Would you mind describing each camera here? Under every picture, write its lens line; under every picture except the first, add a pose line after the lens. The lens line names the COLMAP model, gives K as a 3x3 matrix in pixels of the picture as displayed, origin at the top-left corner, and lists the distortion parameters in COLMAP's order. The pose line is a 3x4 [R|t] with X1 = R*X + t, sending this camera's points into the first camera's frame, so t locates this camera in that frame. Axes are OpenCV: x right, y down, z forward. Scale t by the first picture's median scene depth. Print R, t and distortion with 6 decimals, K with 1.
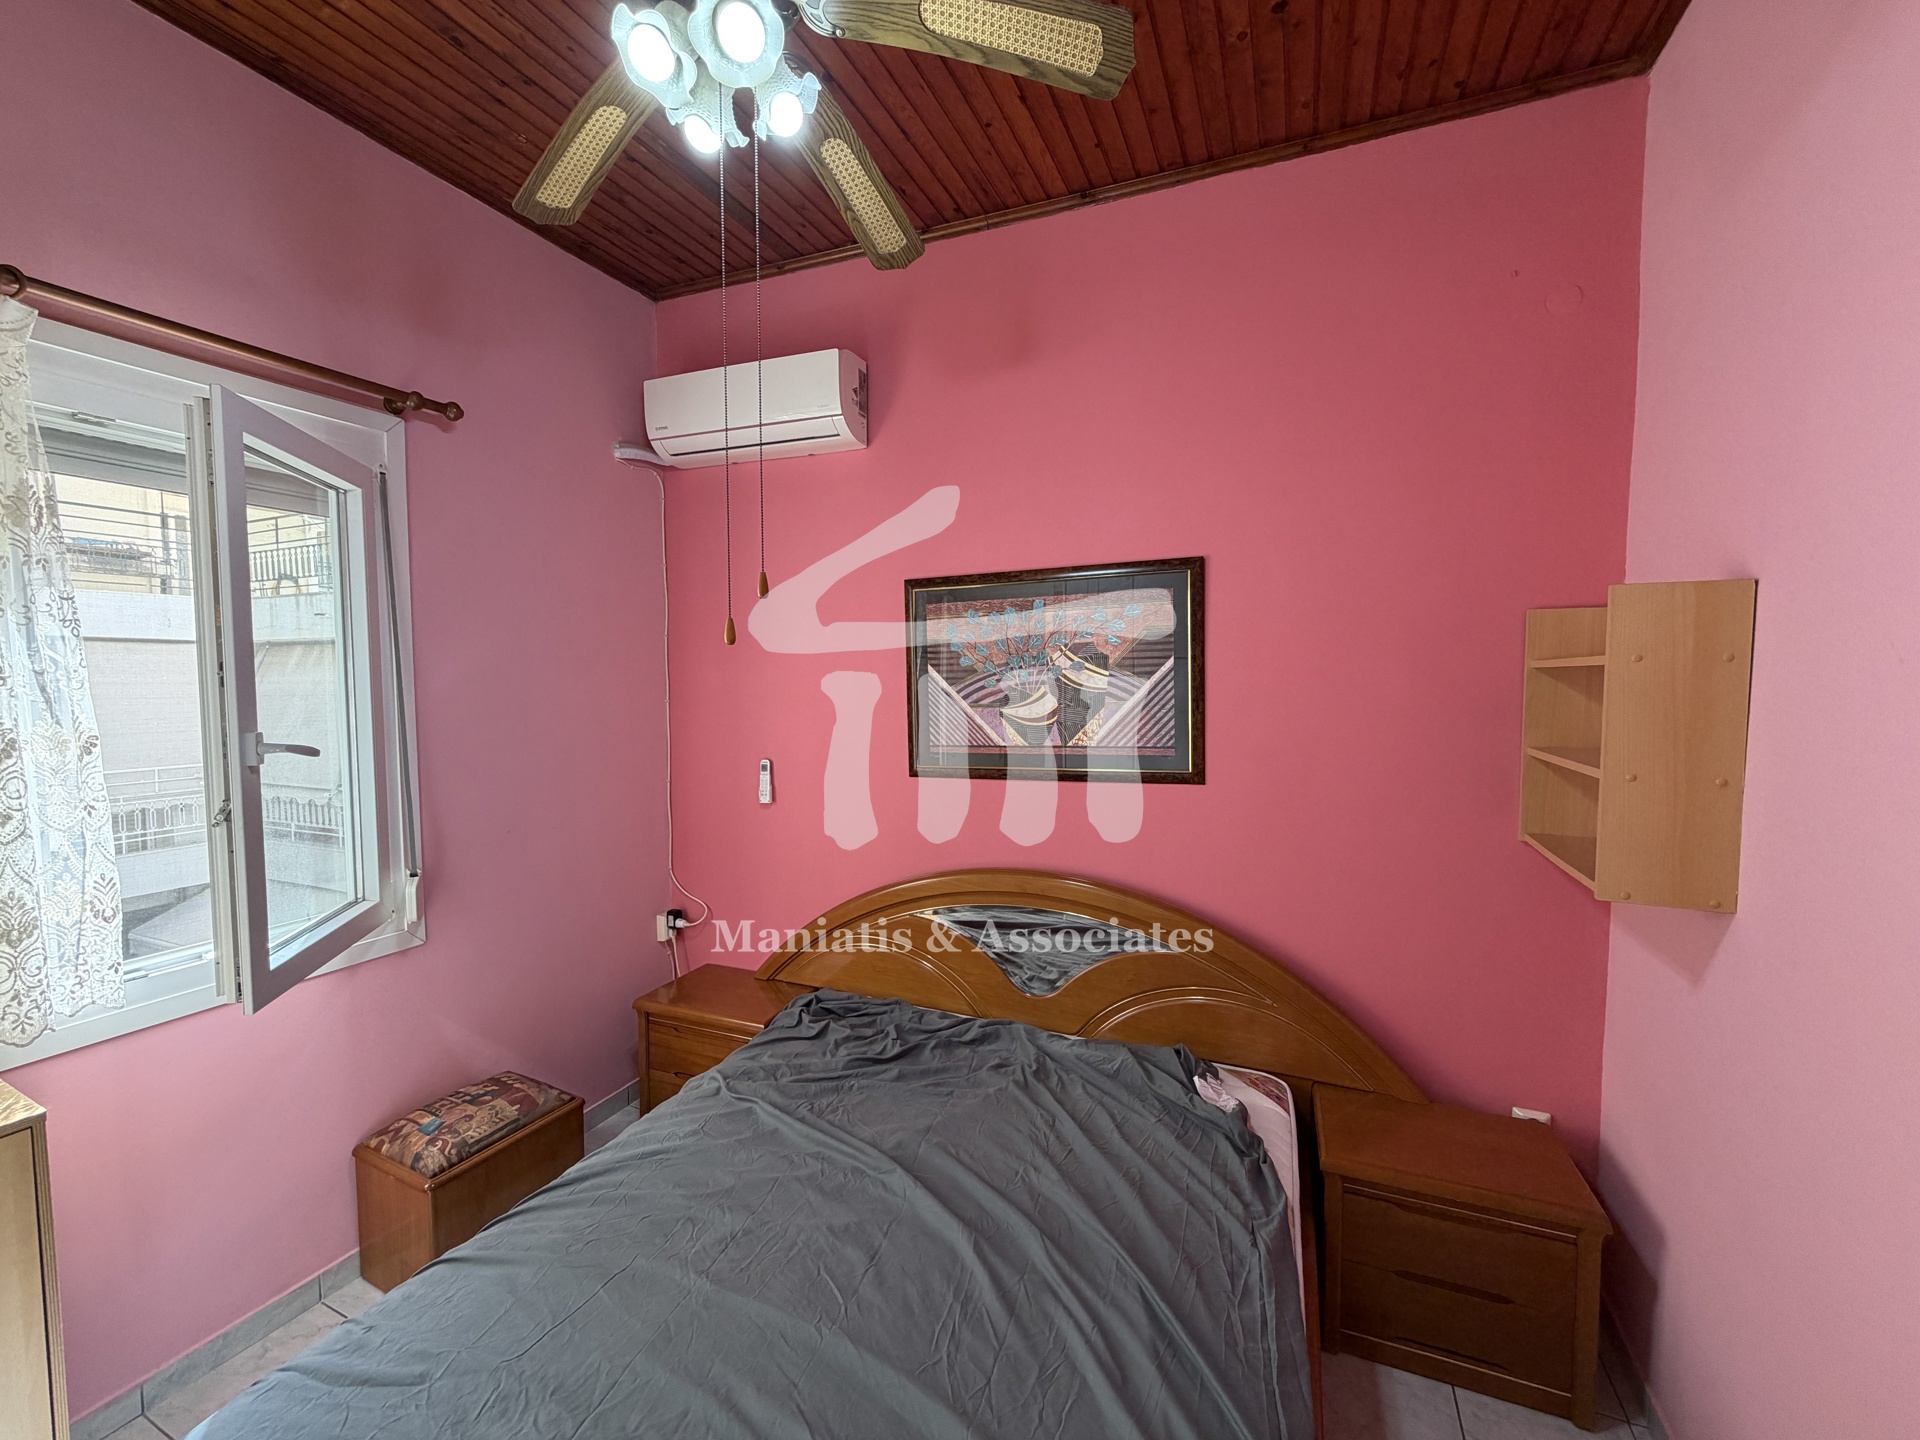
lens RADIAL K [[762.6, 0, 953.4], [0, 762.6, 719.1], [0, 0, 1]] dist [-0.000693, -0.000061]
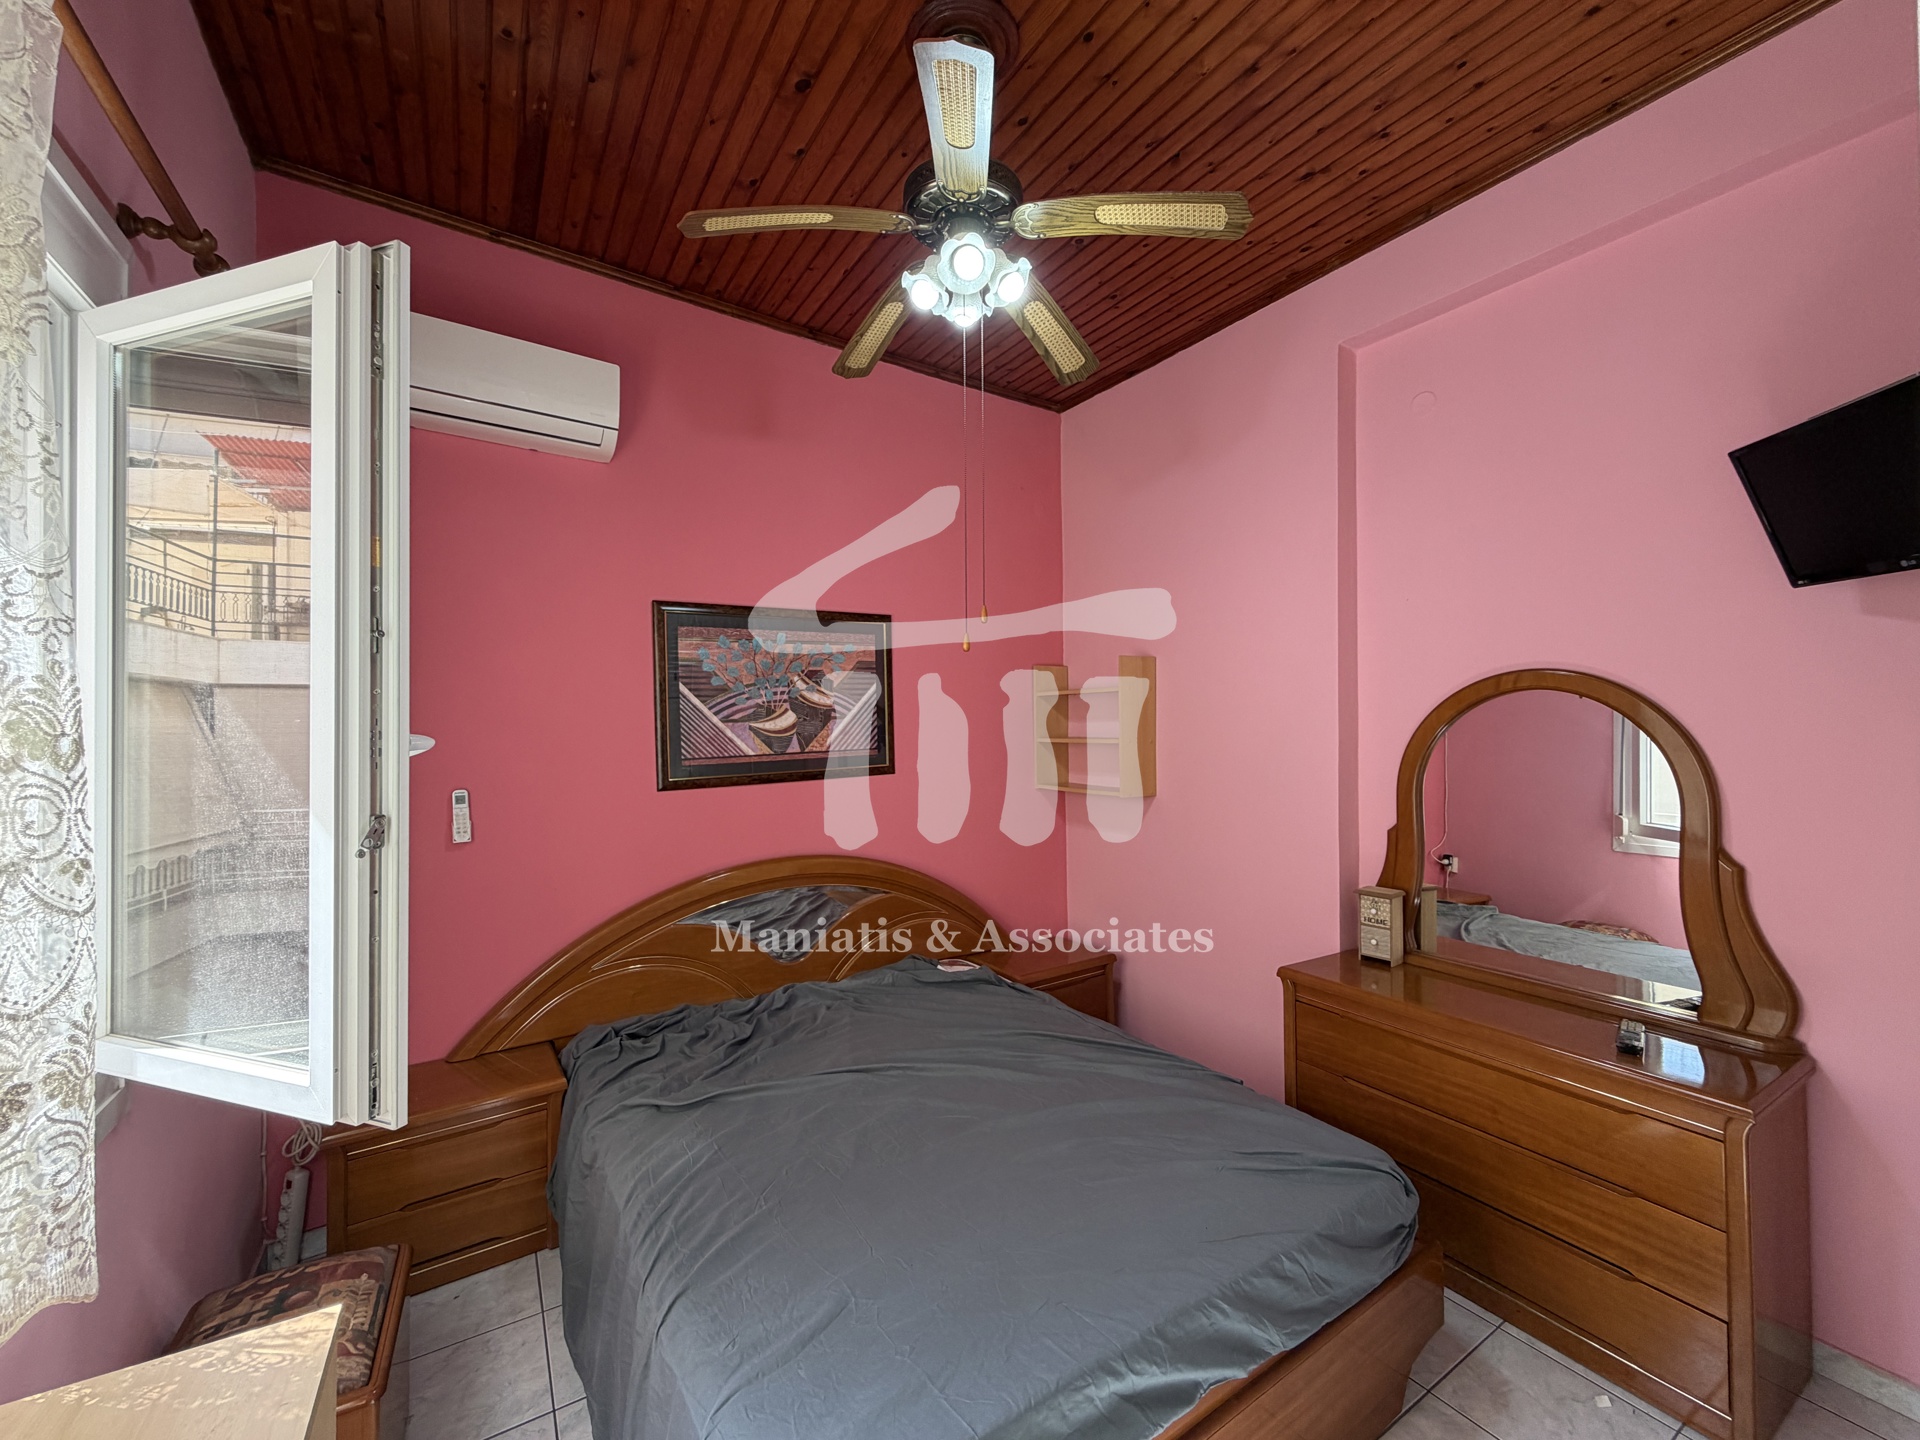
lens RADIAL K [[762.6, 0, 953.4], [0, 762.6, 719.1], [0, 0, 1]] dist [-0.000693, -0.000061]
pose [[0.553318, 0.005987, 0.832949, -0.744804], [0.050888, 0.997863, -0.040977, 0.044174], [-0.831414, 0.065060, 0.551831, 0.107314]]
